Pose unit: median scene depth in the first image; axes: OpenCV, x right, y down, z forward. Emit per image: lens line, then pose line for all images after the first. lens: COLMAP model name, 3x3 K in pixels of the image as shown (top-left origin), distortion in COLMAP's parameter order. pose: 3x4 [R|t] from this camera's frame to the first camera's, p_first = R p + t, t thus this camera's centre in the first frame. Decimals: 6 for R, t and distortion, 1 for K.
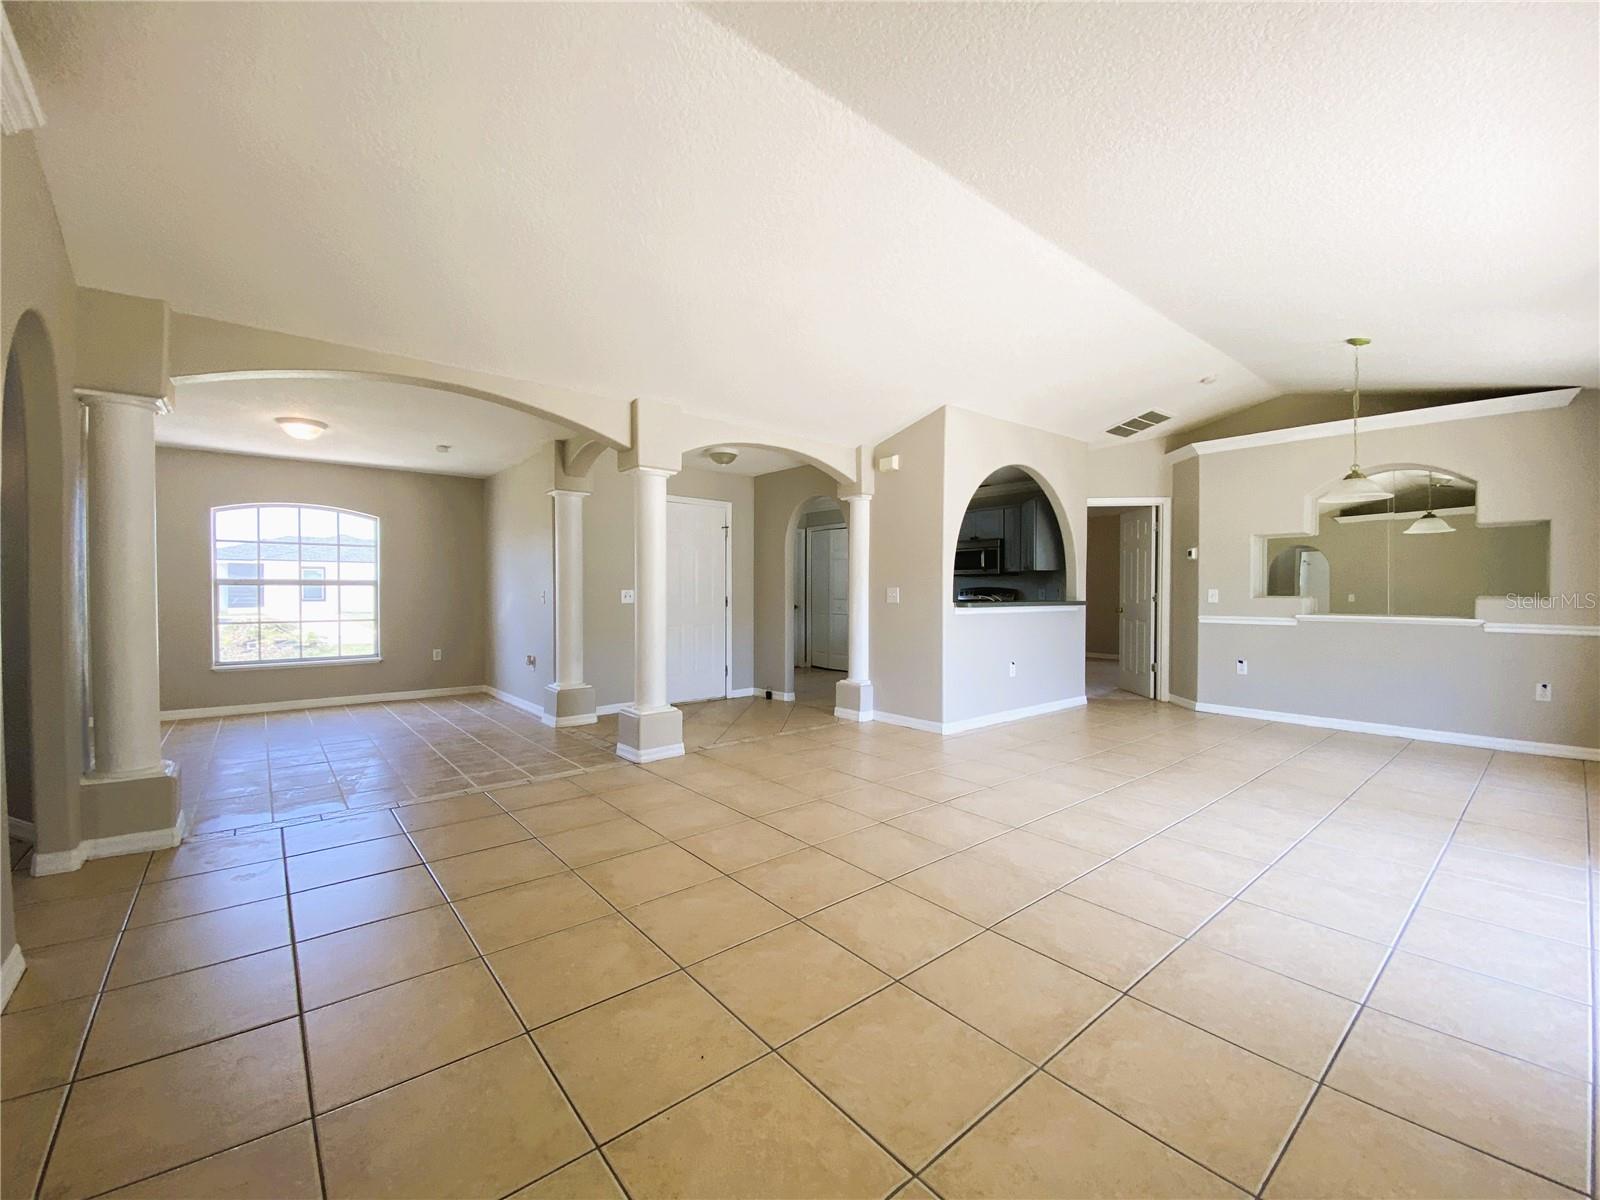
lens RADIAL K [[657.4, 0, 797.9], [0, 657.4, 591.8], [0, 0, 1]] dist [0.068222, -0.046989]
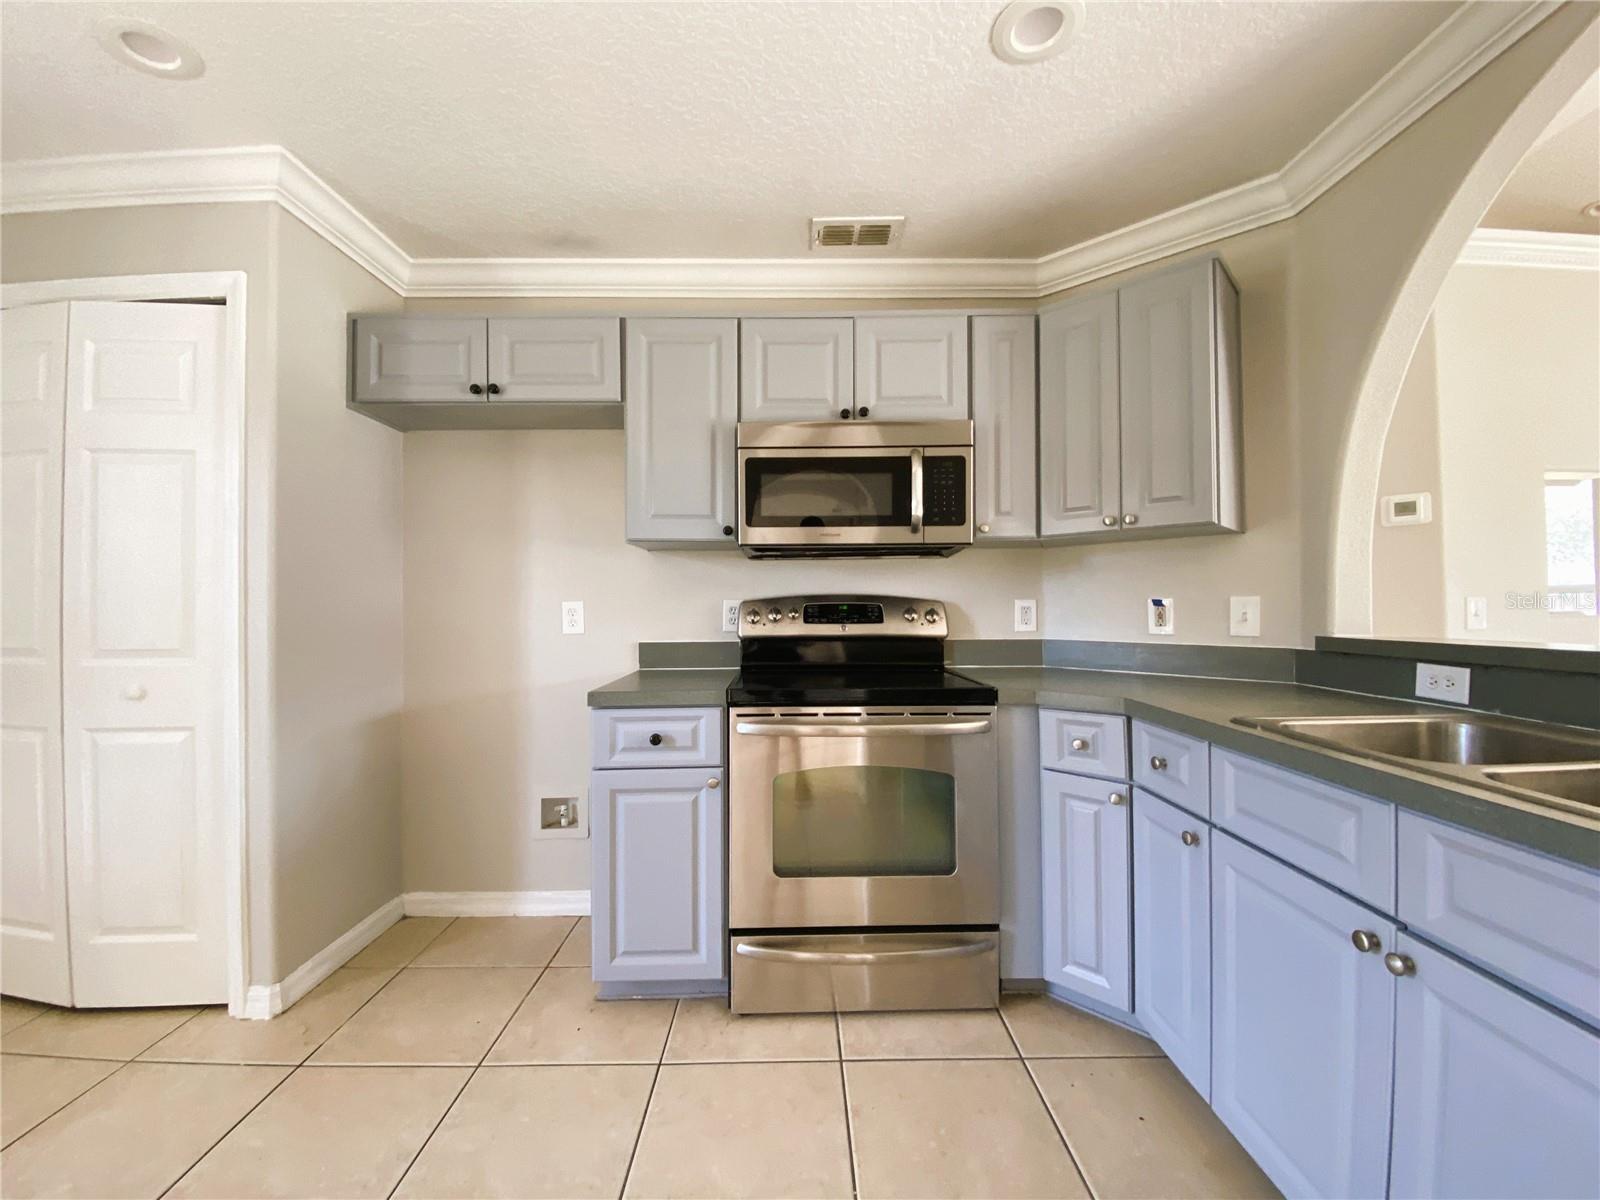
lens RADIAL K [[650.7, 0, 800.0], [0, 650.7, 600.0], [0, 0, 1]] dist [0.044203, -0.030927]
pose [[0.627488, 0.000155, 0.778626, 0.052099], [0.010146, 0.999913, -0.008375, -0.003221], [-0.778560, 0.013156, 0.627432, 1.108717]]
